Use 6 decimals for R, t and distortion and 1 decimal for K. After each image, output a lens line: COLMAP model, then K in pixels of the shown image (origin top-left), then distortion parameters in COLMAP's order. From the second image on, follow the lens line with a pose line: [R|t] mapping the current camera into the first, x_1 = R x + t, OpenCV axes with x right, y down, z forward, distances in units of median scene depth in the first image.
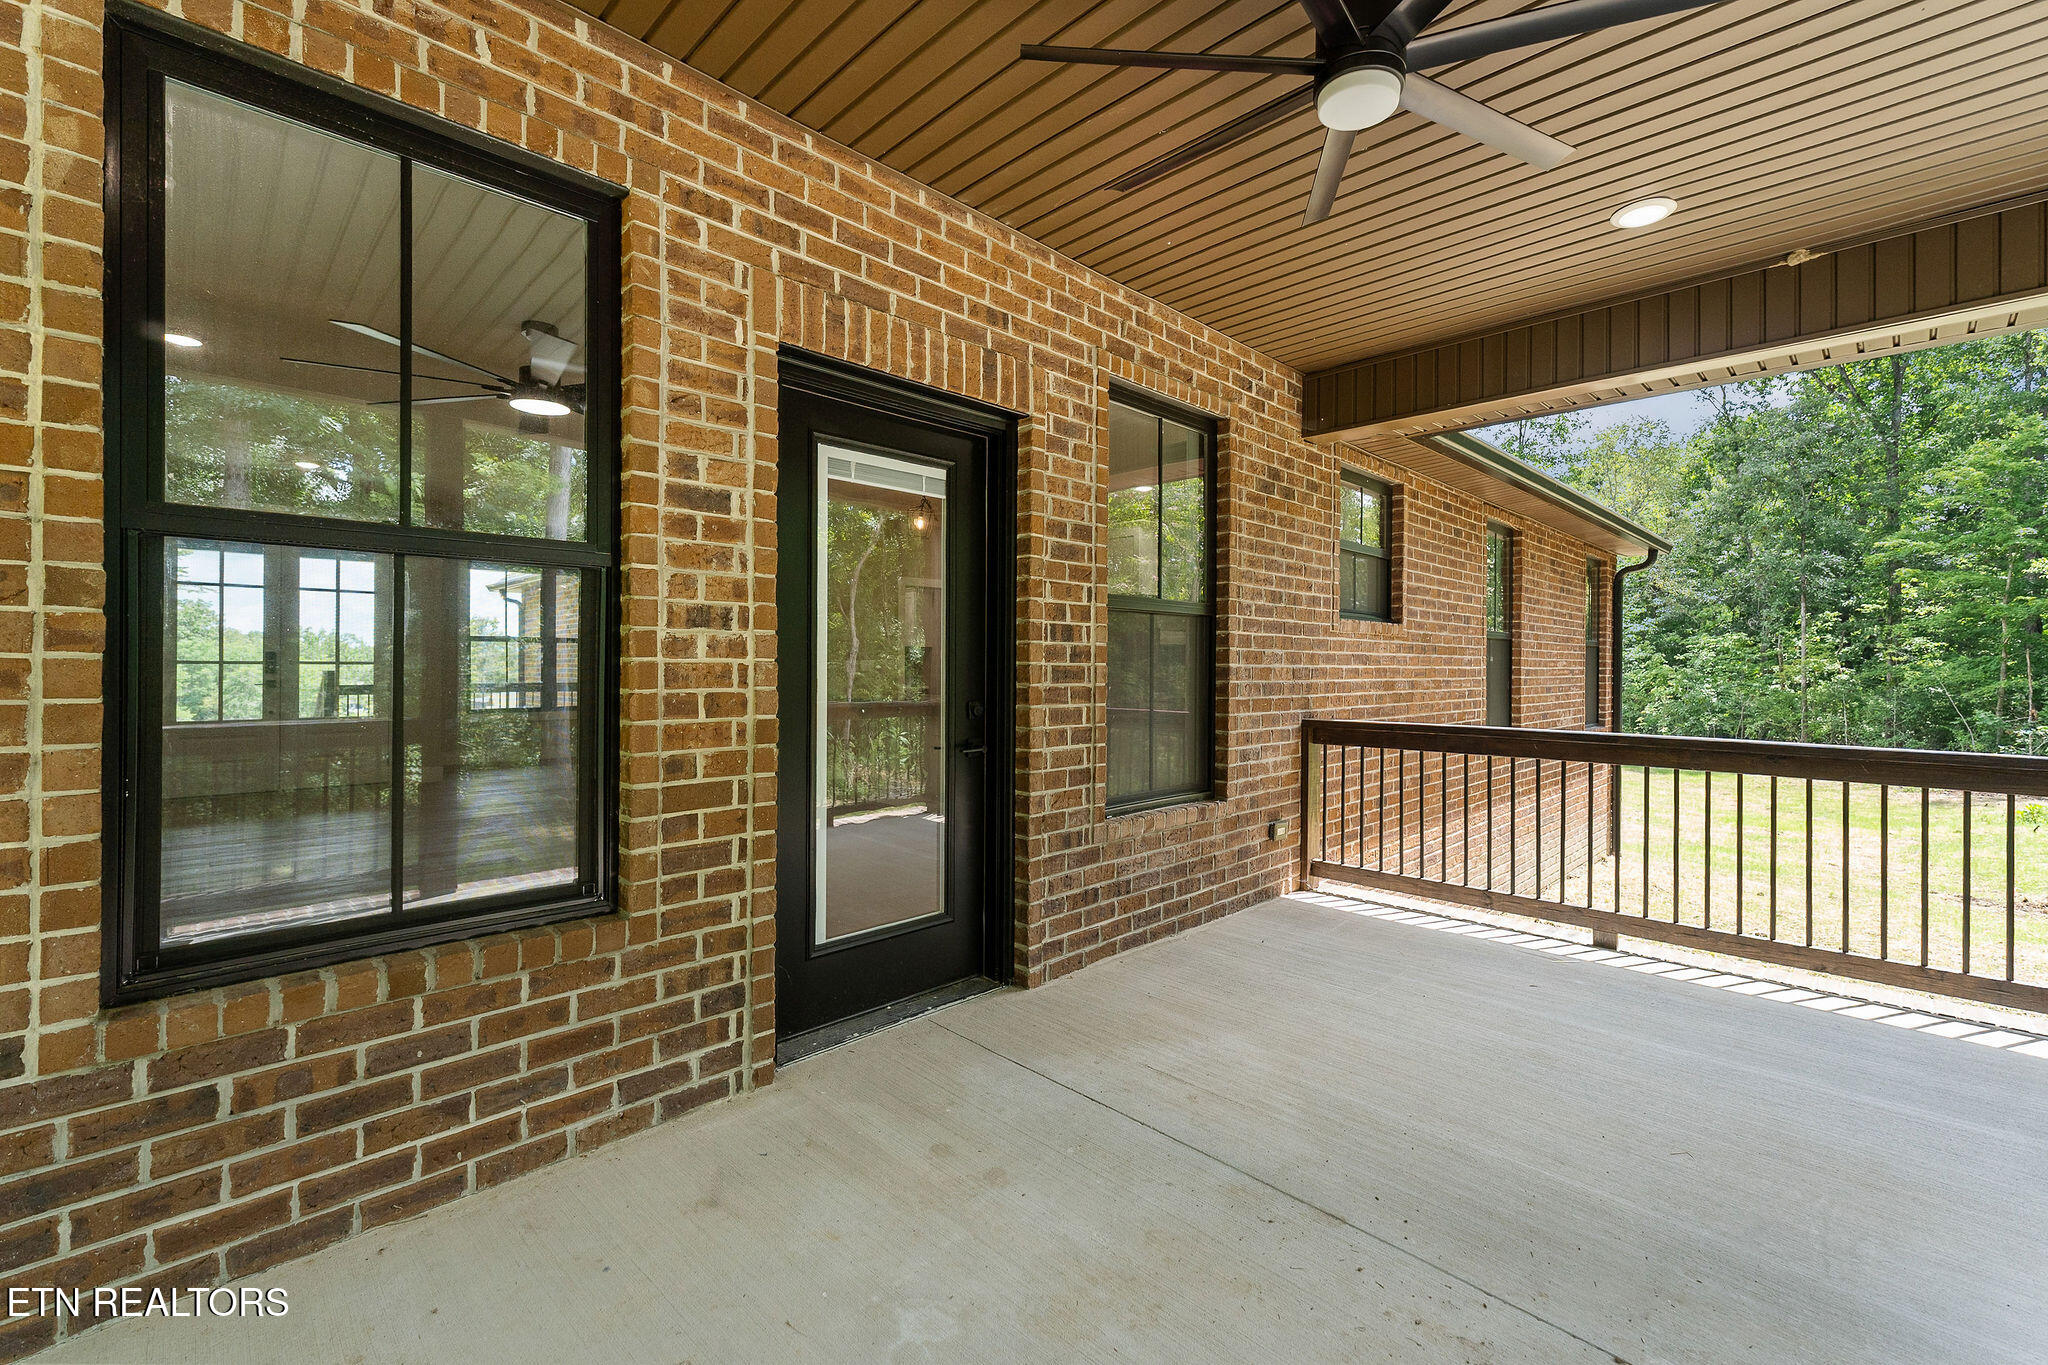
lens RADIAL K [[866.5, 0, 1020.8], [0, 866.5, 666.9], [0, 0, 1]] dist [0.004327, 0.000173]
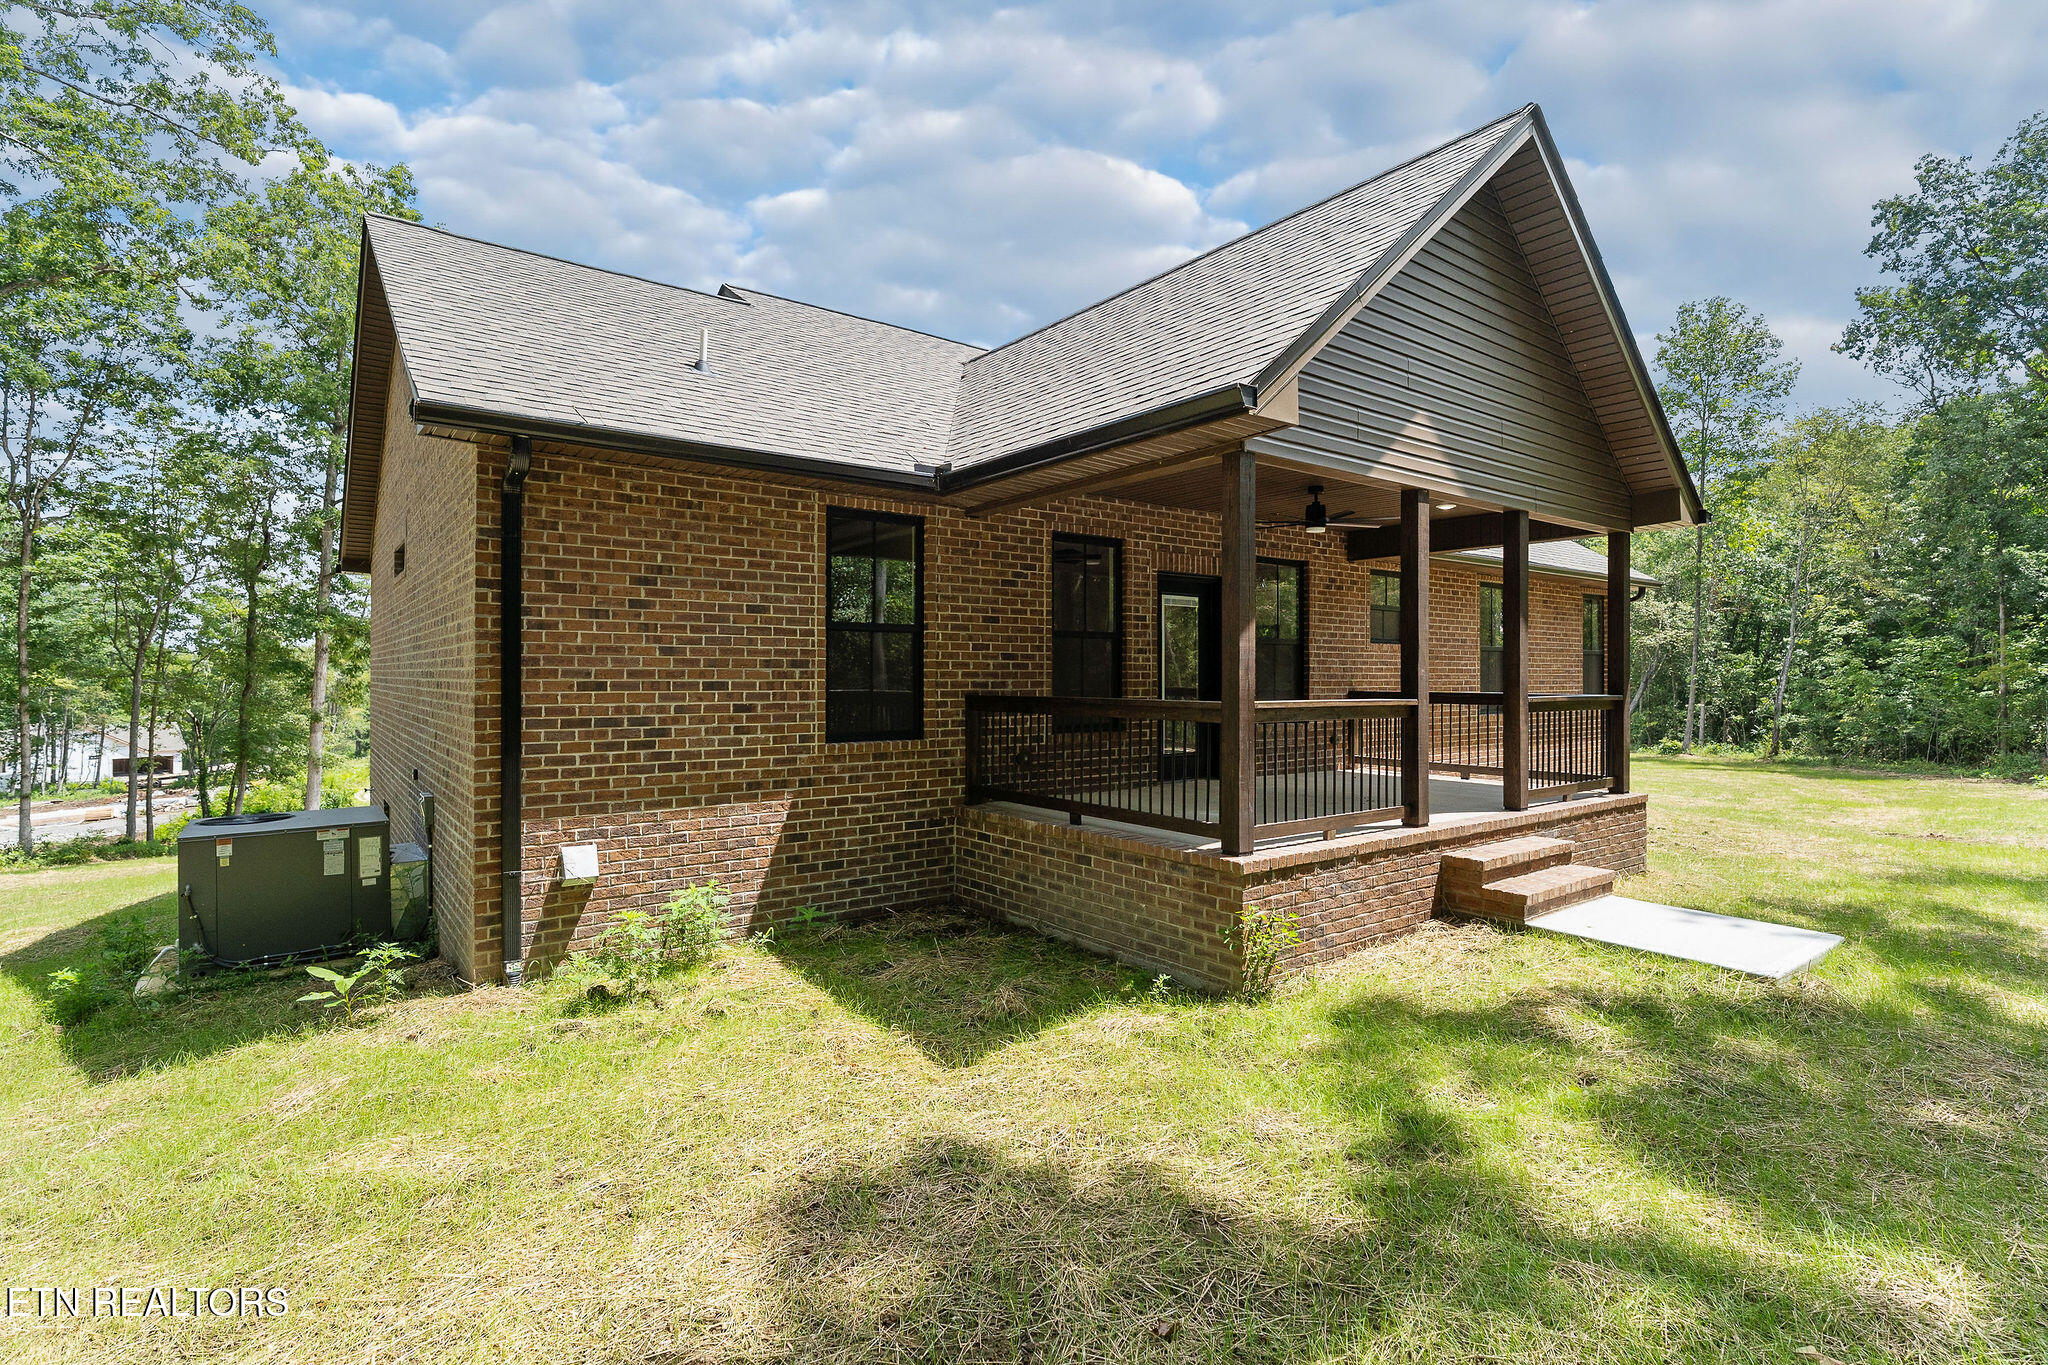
lens RADIAL K [[949.9, 0, 1018.1], [0, 949.9, 670.8], [0, 0, 1]] dist [-0.001929, -0.000393]
pose [[0.989518, -0.004752, -0.144329, -0.212370], [0.003761, 0.999967, -0.007144, 0.035119], [0.144358, 0.006526, 0.989504, -2.085418]]
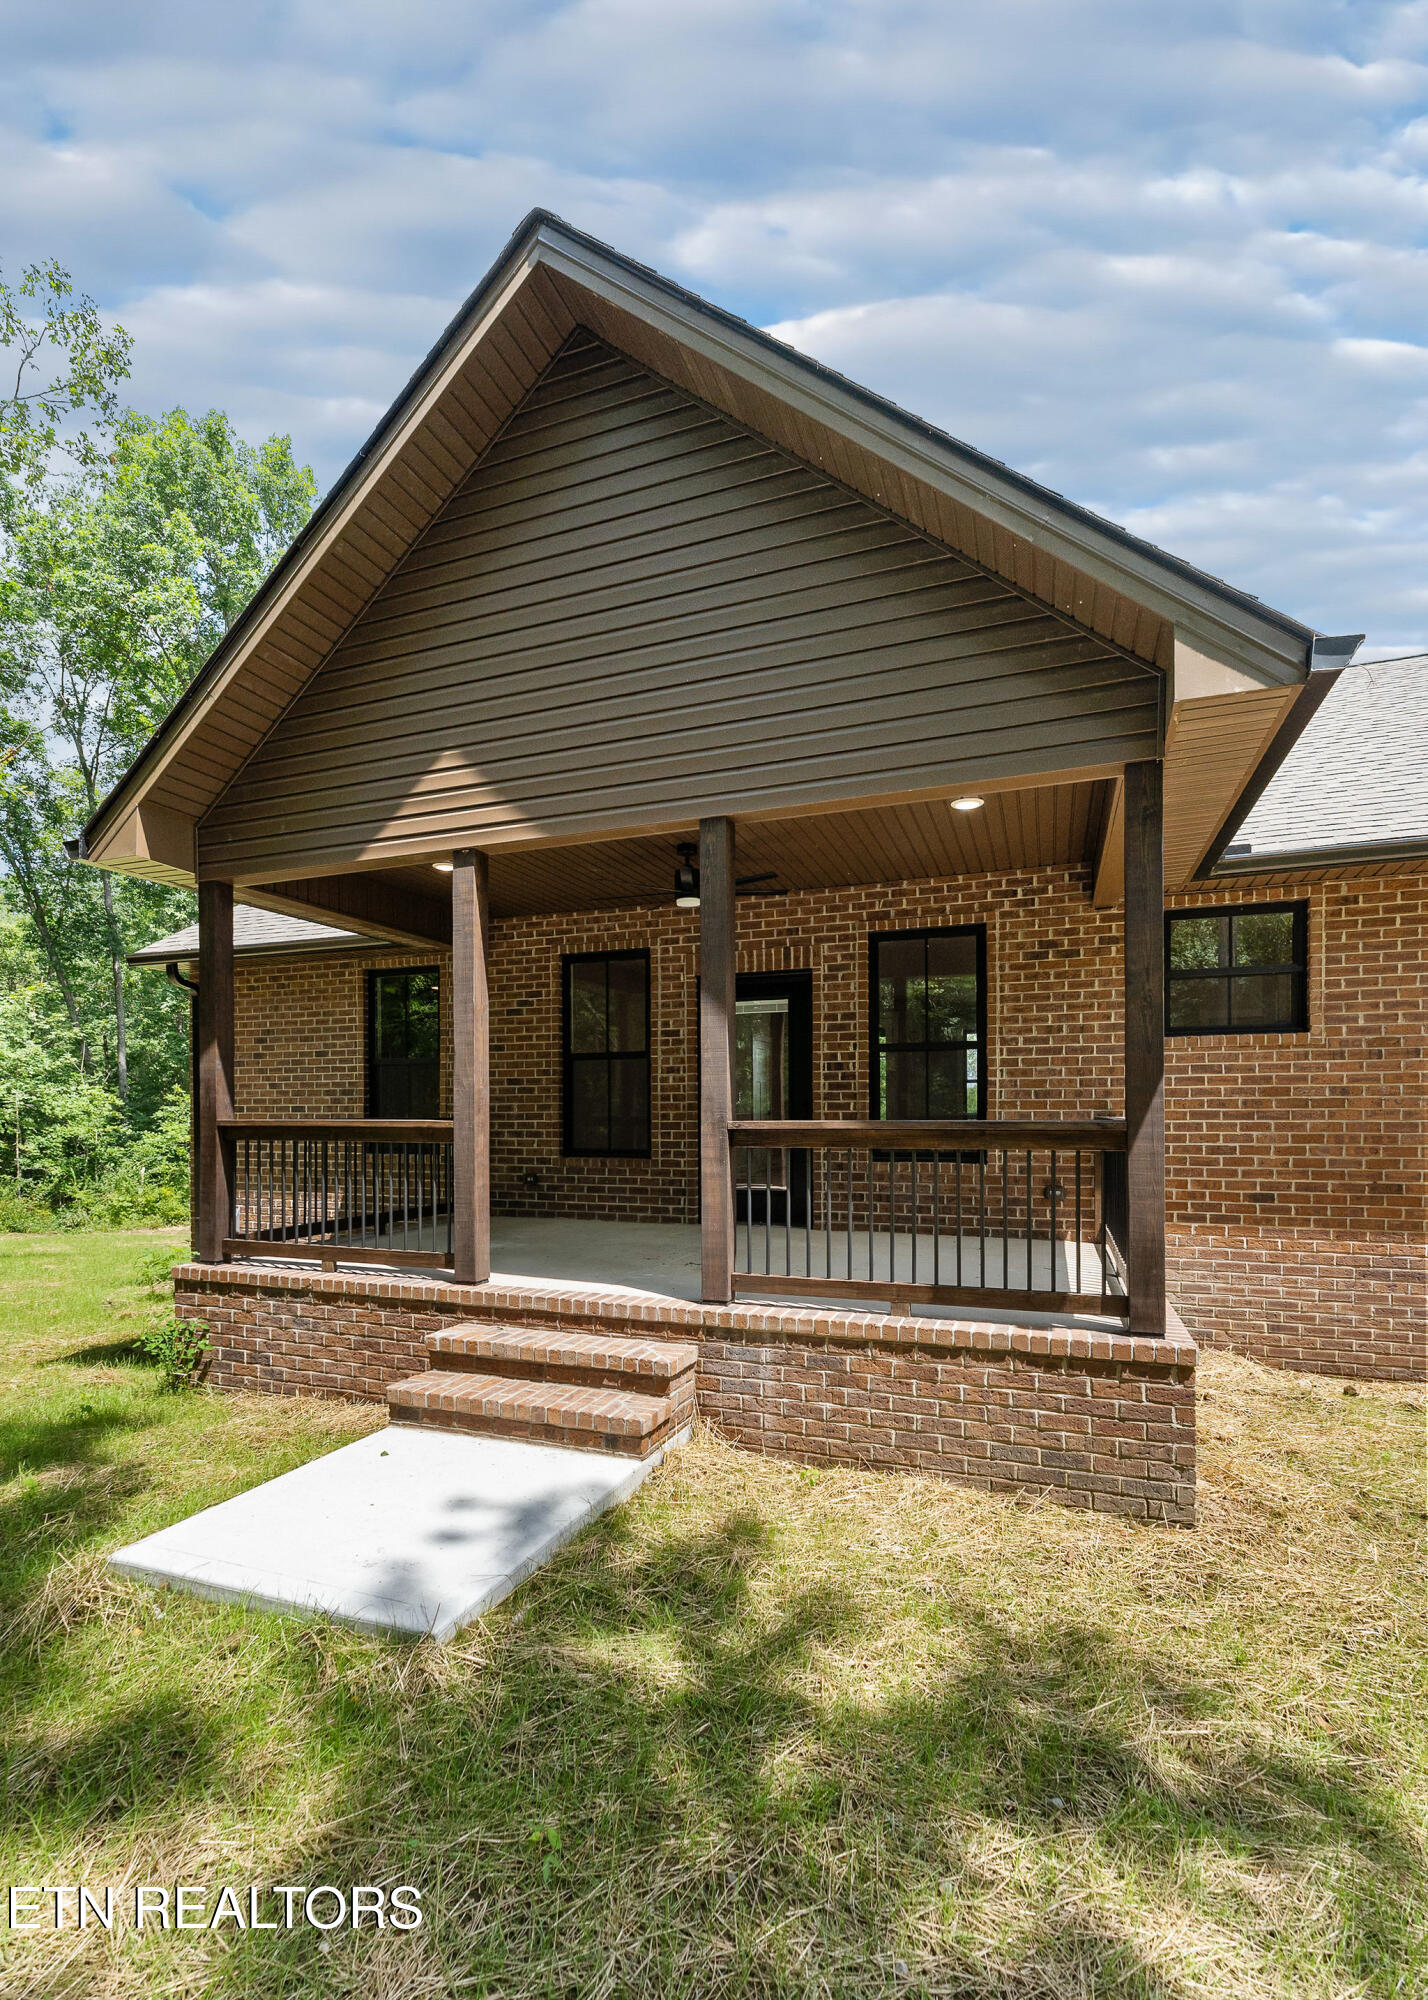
lens RADIAL K [[904.1, 0, 711.6], [0, 904.1, 1117.6], [0, 0, 1]] dist [0.015867, 0.000022]
pose [[0.416524, -0.000724, -0.909125, 1.919028], [0.006106, 0.999979, 0.002001, 0.078638], [0.909104, -0.006385, 0.416520, -0.181184]]
